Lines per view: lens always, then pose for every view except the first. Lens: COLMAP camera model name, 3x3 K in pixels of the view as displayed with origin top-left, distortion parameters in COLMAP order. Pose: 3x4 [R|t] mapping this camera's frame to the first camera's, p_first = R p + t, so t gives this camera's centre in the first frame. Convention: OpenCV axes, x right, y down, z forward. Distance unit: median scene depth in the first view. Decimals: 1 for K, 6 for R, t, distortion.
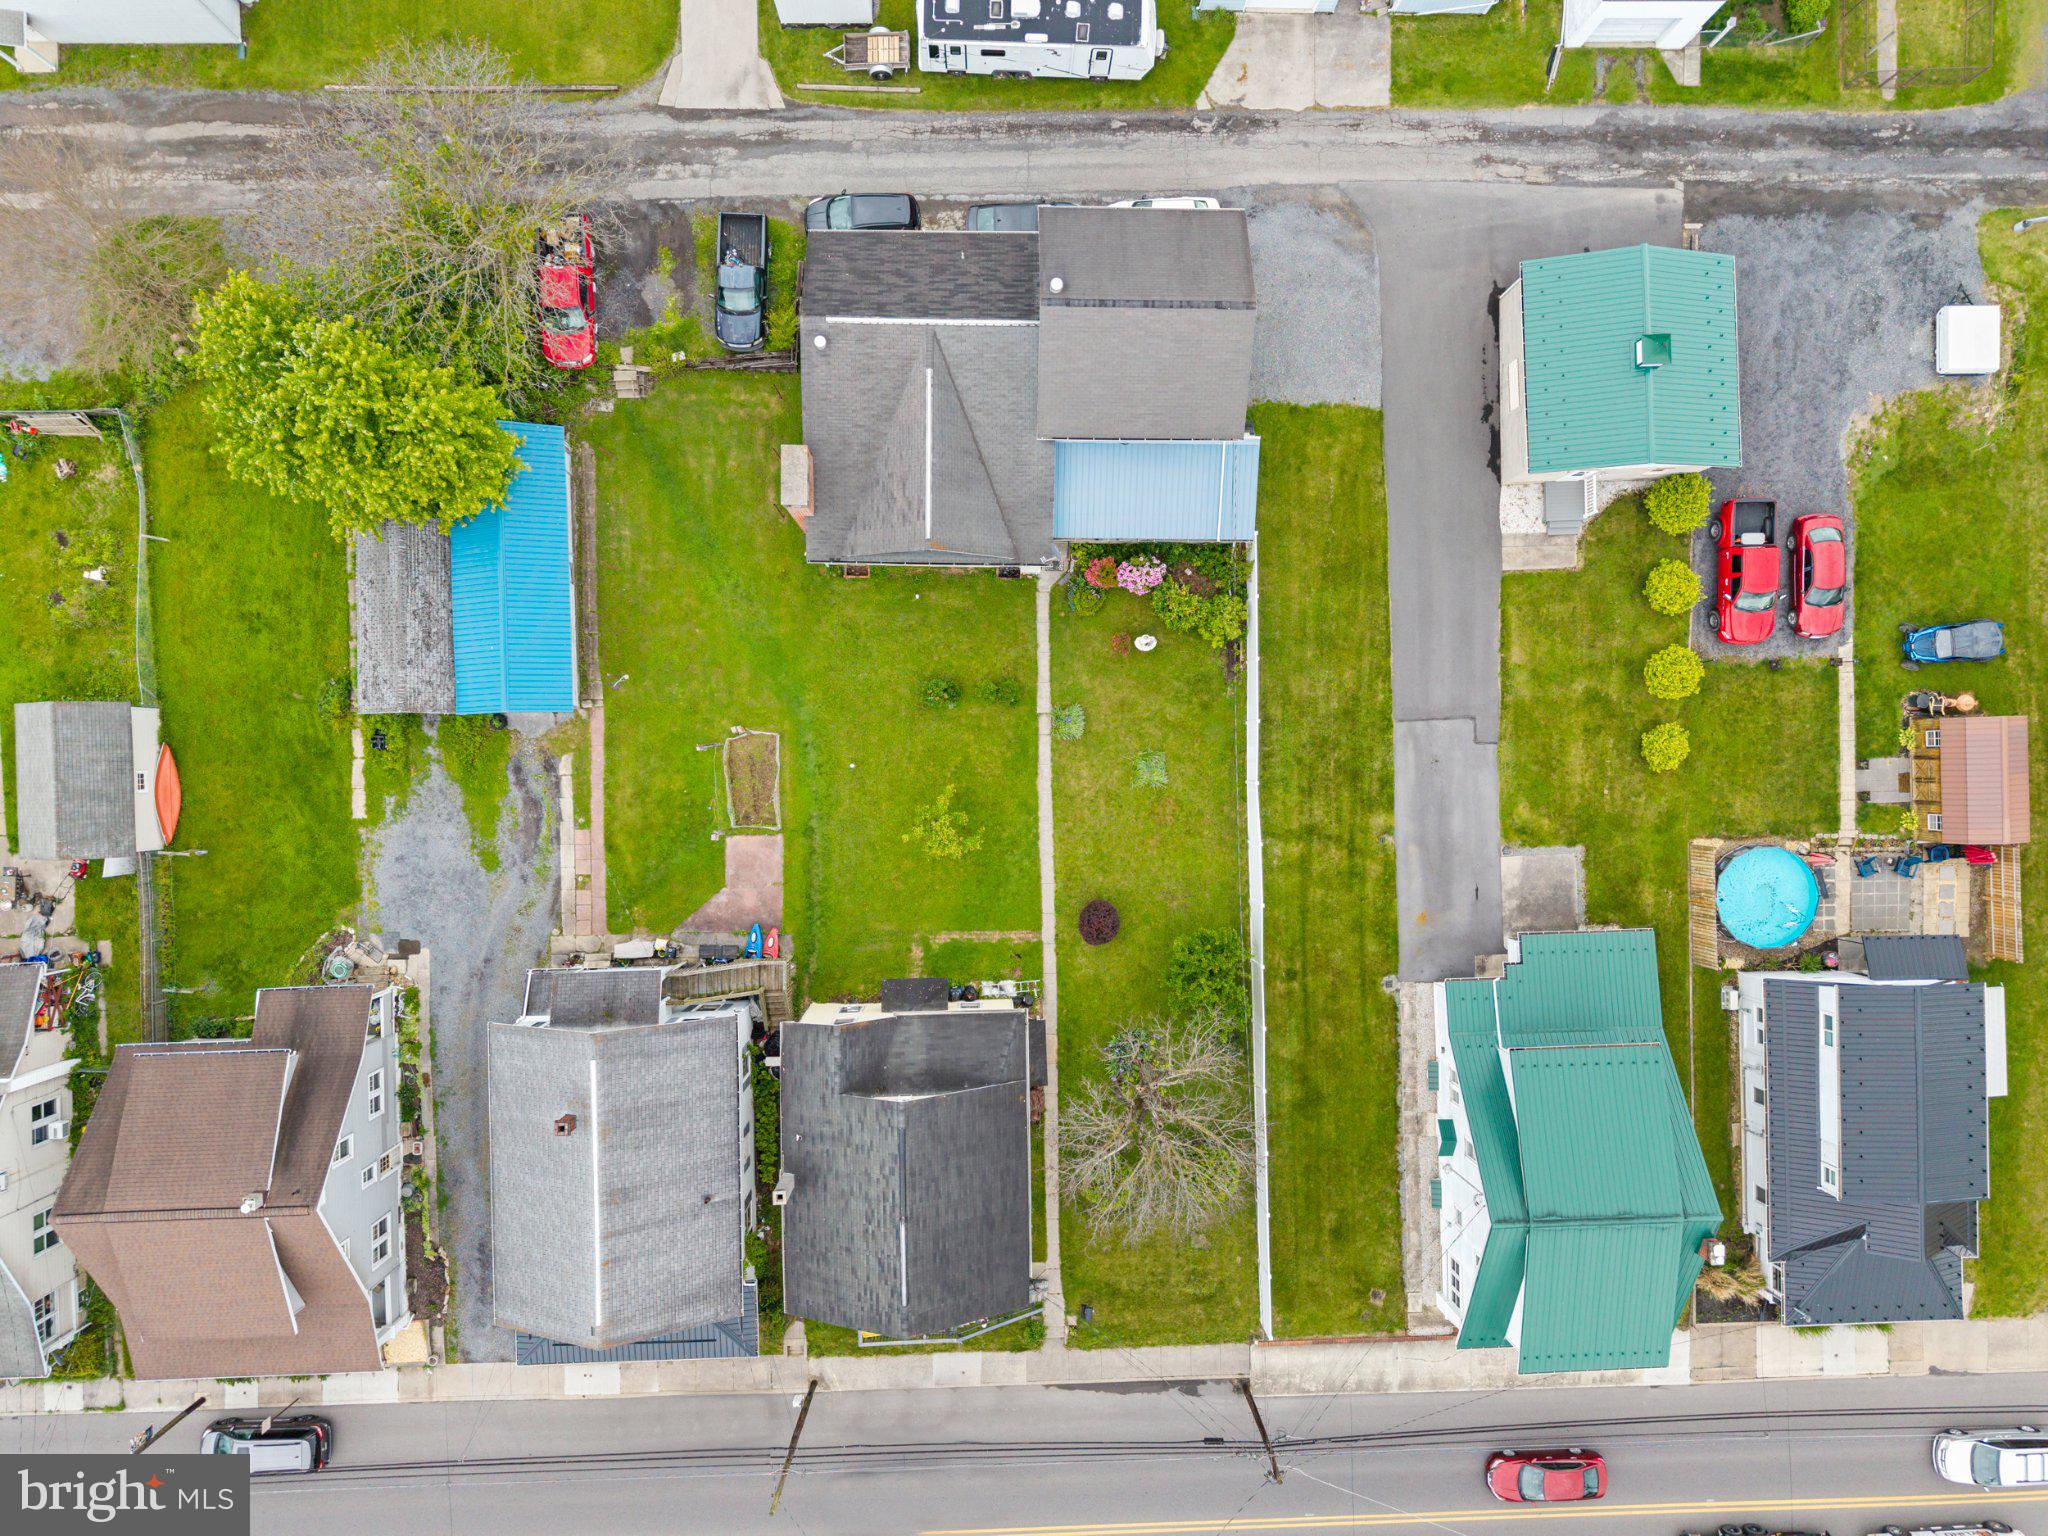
lens RADIAL K [[1369.5, 0, 1022.1], [0, 1369.5, 769.9], [0, 0, 1]] dist [0.035721, -0.028244]
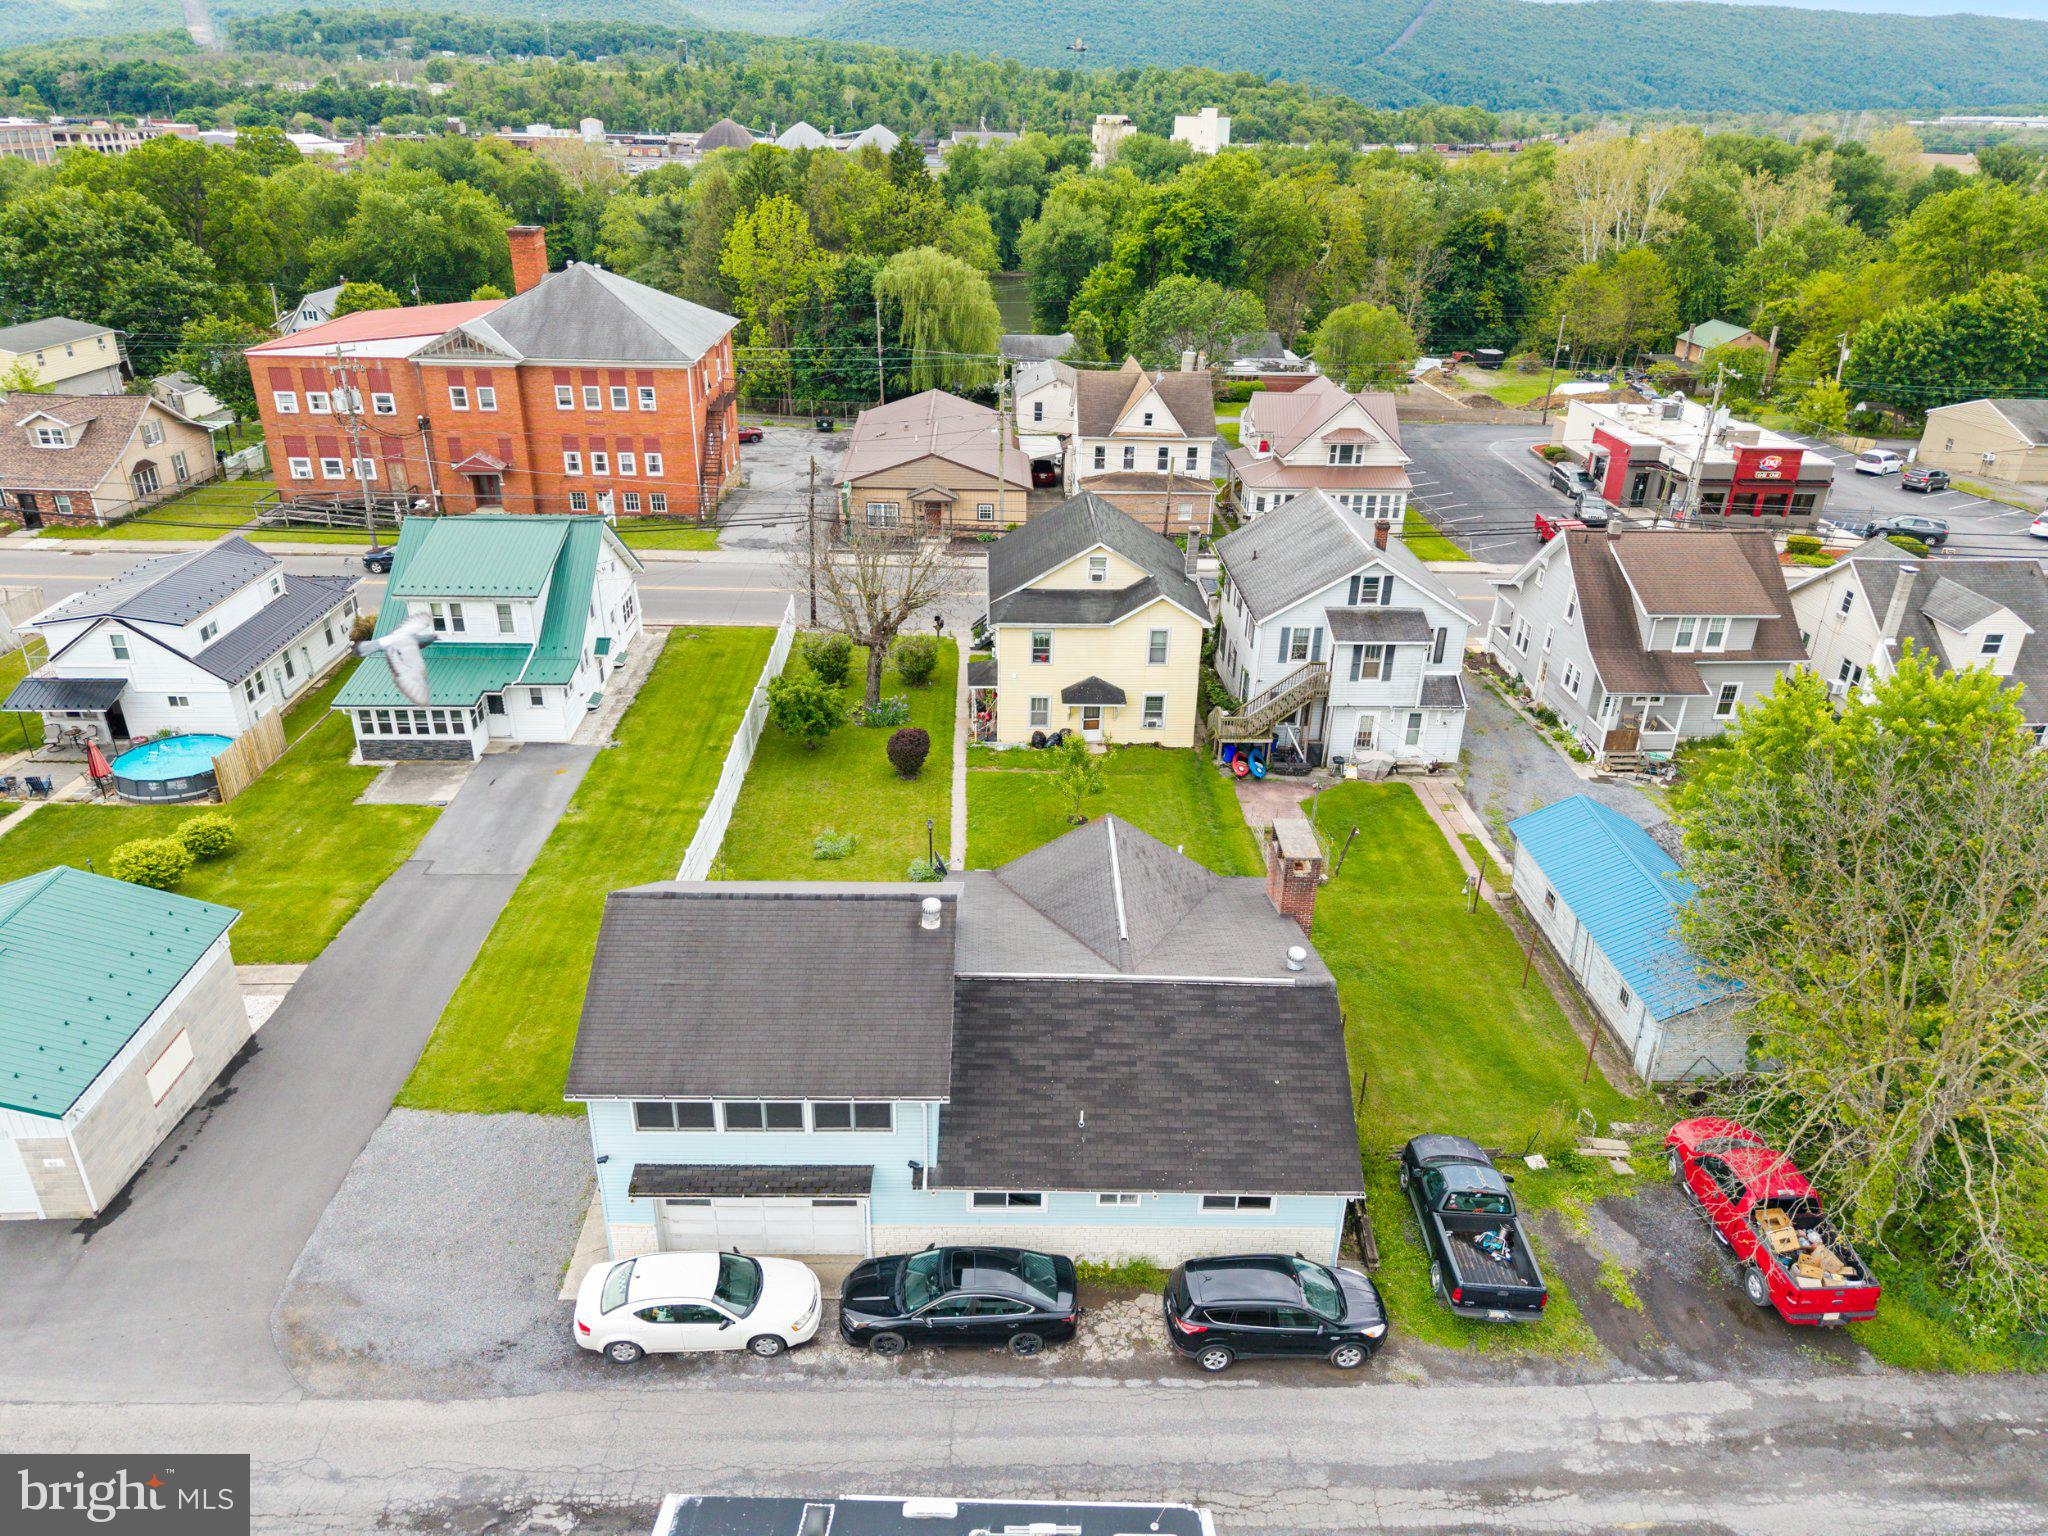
lens RADIAL K [[1369.5, 0, 1019.5], [0, 1369.5, 776.4], [0, 0, 1]] dist [0.035721, -0.028244]
pose [[-0.998572, -0.043475, -0.031052, 0.005400], [-0.008499, -0.444554, 0.895712, -0.761321], [-0.052746, 0.894697, 0.443549, 0.582316]]
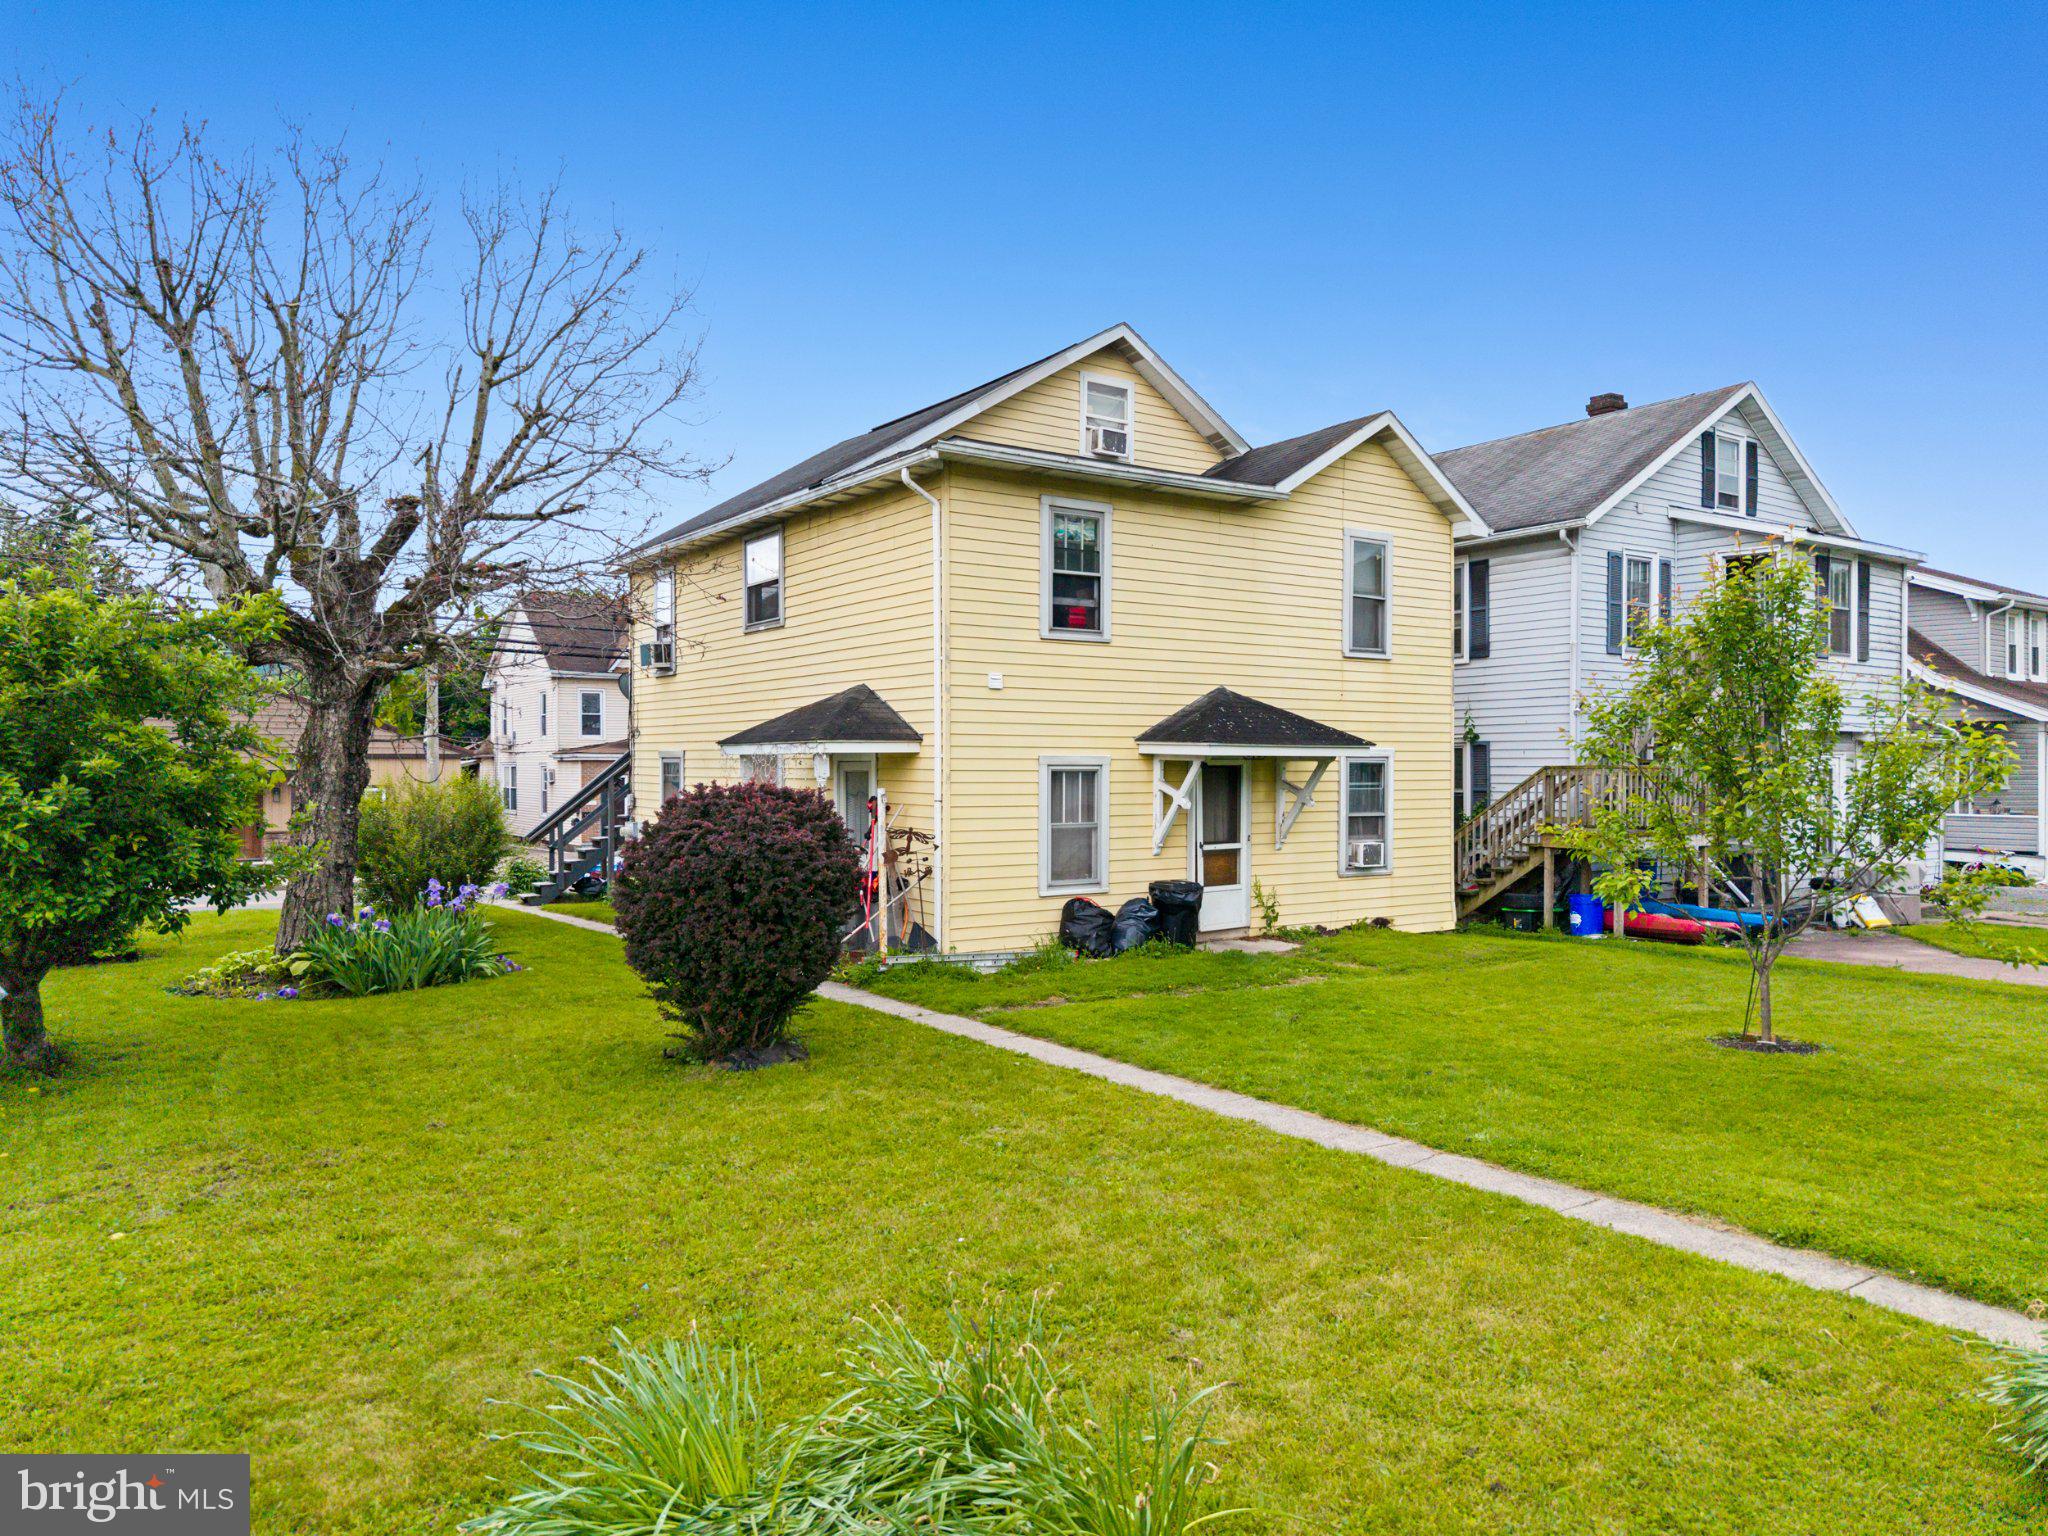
lens RADIAL K [[1369.5, 0, 1023.0], [0, 1369.5, 767.2], [0, 0, 1]] dist [0.035721, -0.028244]
pose [[-0.834430, -0.036910, -0.549876, 0.121306], [-0.549985, -0.008064, 0.835136, -0.054250], [-0.035259, 0.999286, -0.013571, 0.981478]]
